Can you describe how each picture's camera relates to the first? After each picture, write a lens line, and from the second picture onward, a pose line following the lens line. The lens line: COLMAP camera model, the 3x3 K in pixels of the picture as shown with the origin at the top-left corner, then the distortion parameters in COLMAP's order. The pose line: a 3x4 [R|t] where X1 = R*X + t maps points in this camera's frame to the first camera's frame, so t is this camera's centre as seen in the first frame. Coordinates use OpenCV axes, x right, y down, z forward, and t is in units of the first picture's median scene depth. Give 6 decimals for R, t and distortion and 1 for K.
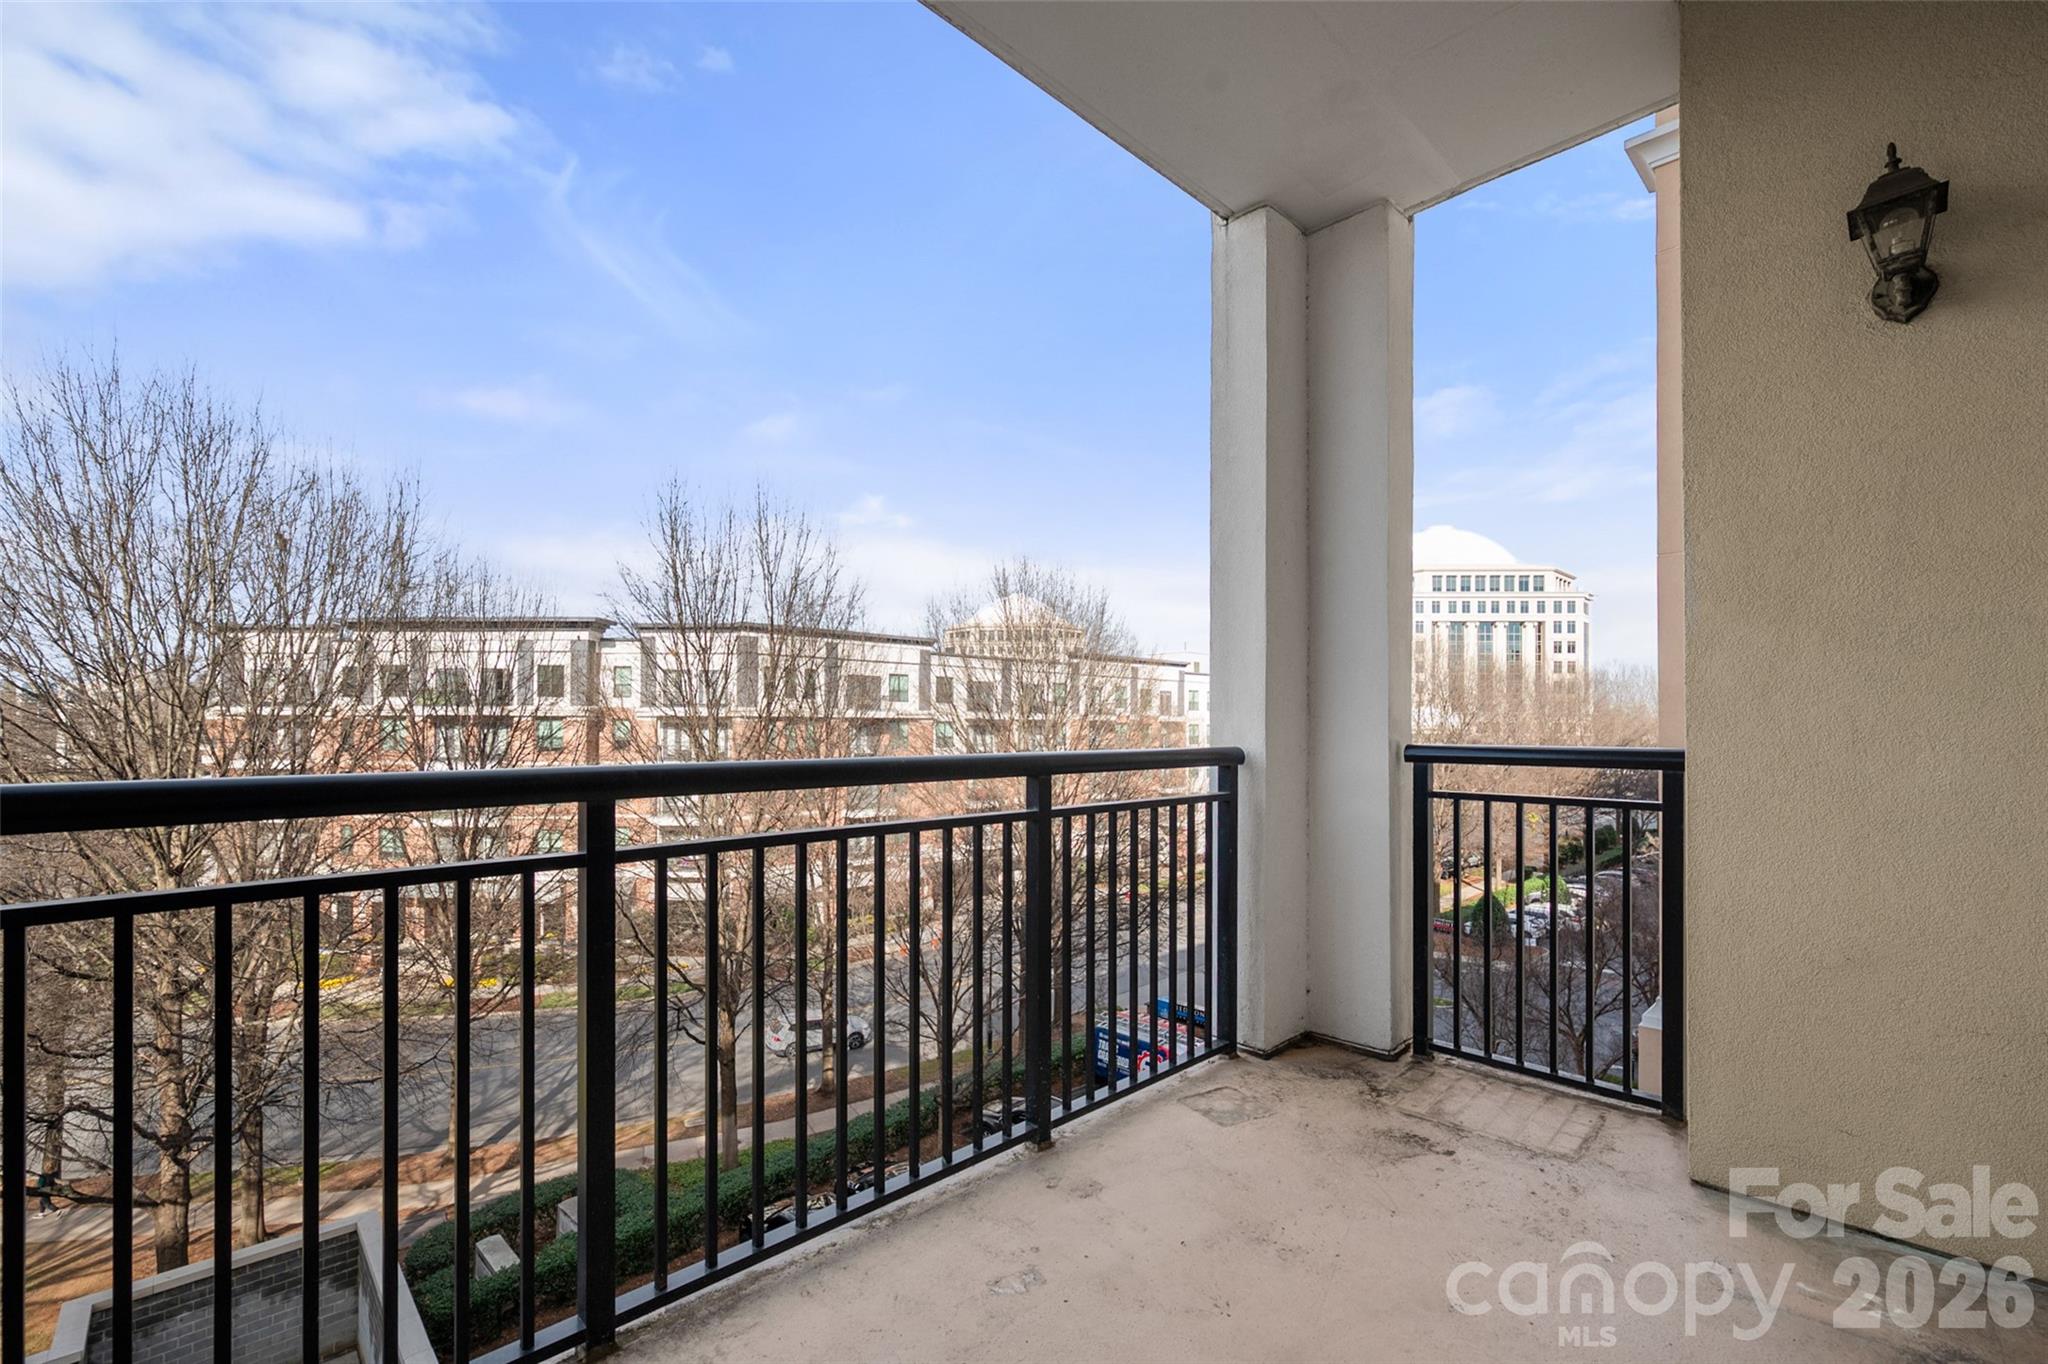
lens RADIAL K [[889.0, 0, 1028.0], [0, 889.0, 728.4], [0, 0, 1]] dist [-0.000623, 0.000135]
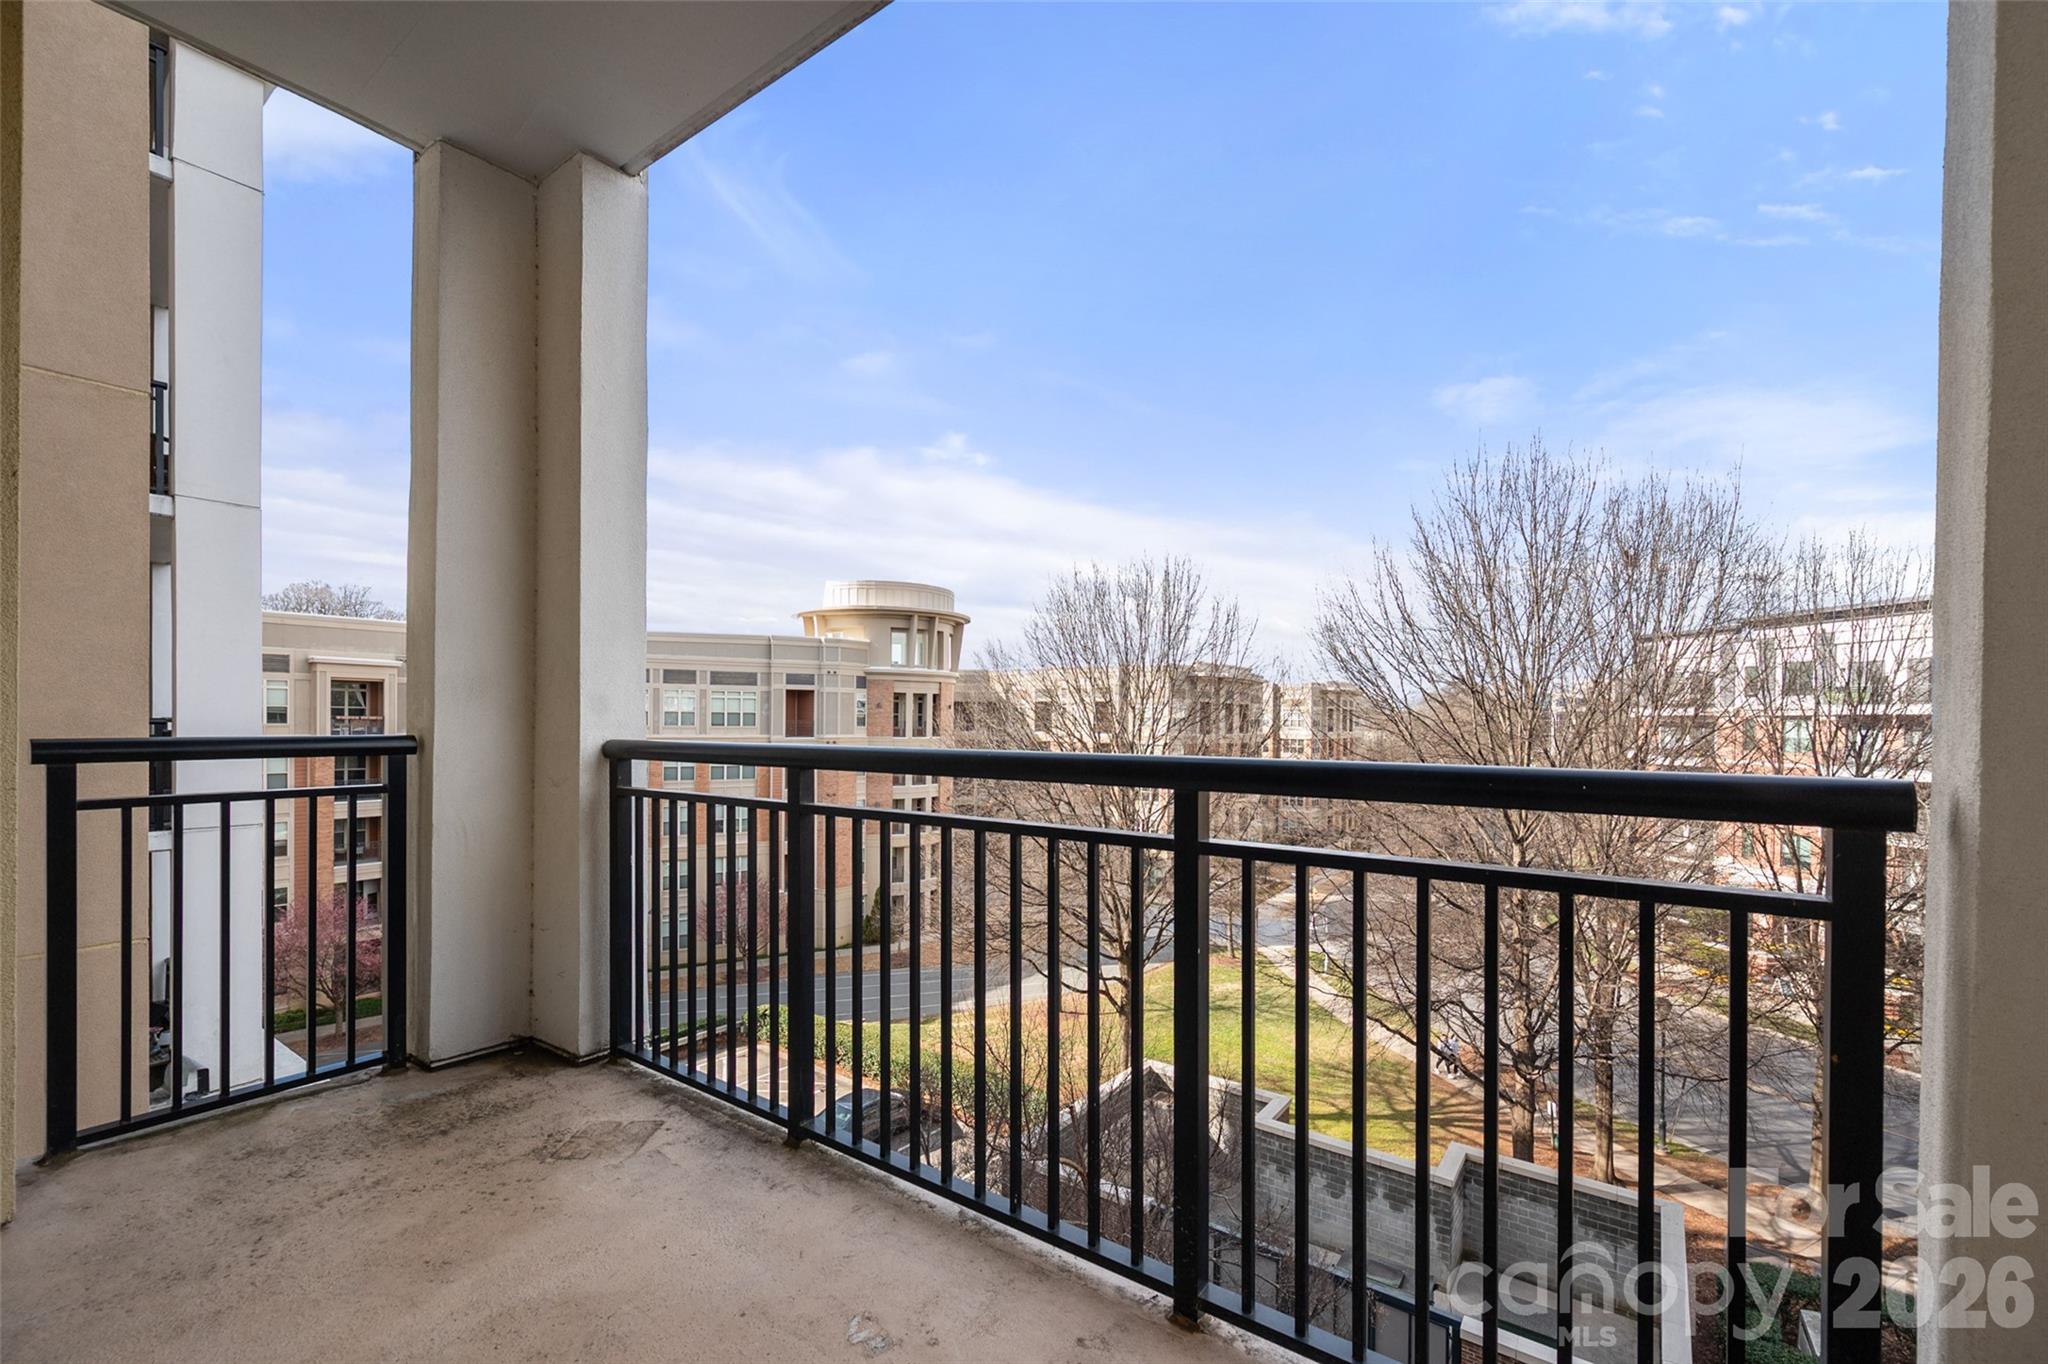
lens RADIAL K [[842.7, 0, 1021.7], [0, 842.7, 726.0], [0, 0, 1]] dist [0.000153, 0.000043]
pose [[0.177491, 0.001462, -0.984121, 0.084323], [-0.005304, 0.999986, 0.000529, 0.000247], [0.984108, 0.005126, 0.177496, 0.098031]]
